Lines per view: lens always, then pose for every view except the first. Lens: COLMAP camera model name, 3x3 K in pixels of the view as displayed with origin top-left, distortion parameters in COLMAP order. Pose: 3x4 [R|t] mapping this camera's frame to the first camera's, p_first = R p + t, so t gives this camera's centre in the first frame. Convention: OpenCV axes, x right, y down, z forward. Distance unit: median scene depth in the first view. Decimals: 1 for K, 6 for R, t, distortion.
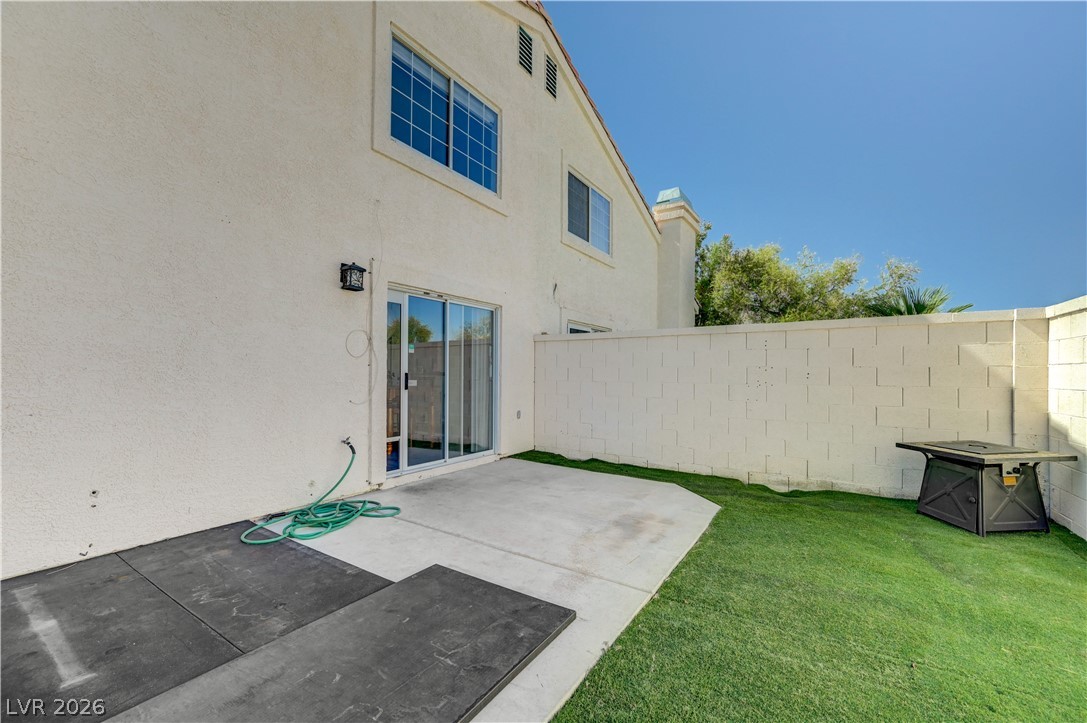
lens RADIAL K [[429.5, 0, 544.2], [0, 429.5, 370.8], [0, 0, 1]] dist [-0.000237, 0.000048]
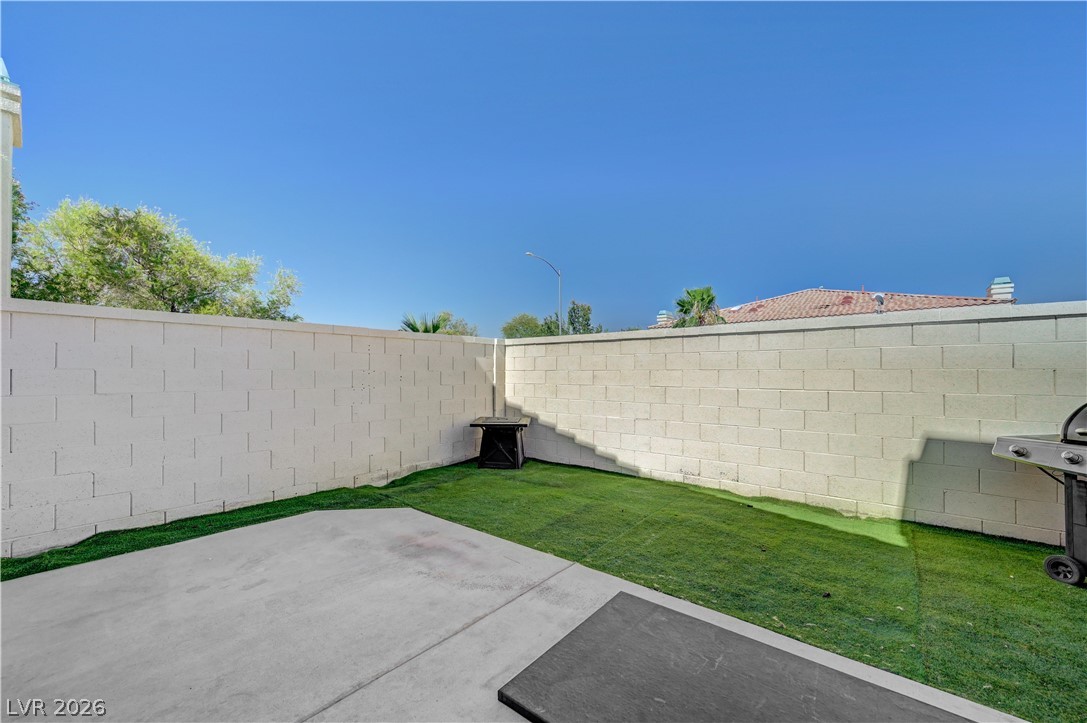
lens RADIAL K [[429.5, 0, 544.2], [0, 429.5, 370.8], [0, 0, 1]] dist [-0.000237, 0.000048]
pose [[0.113011, 0.000272, 0.993594, -0.596078], [-0.004831, 0.999988, 0.000276, -0.012828], [-0.993582, -0.004831, 0.113011, 0.593284]]
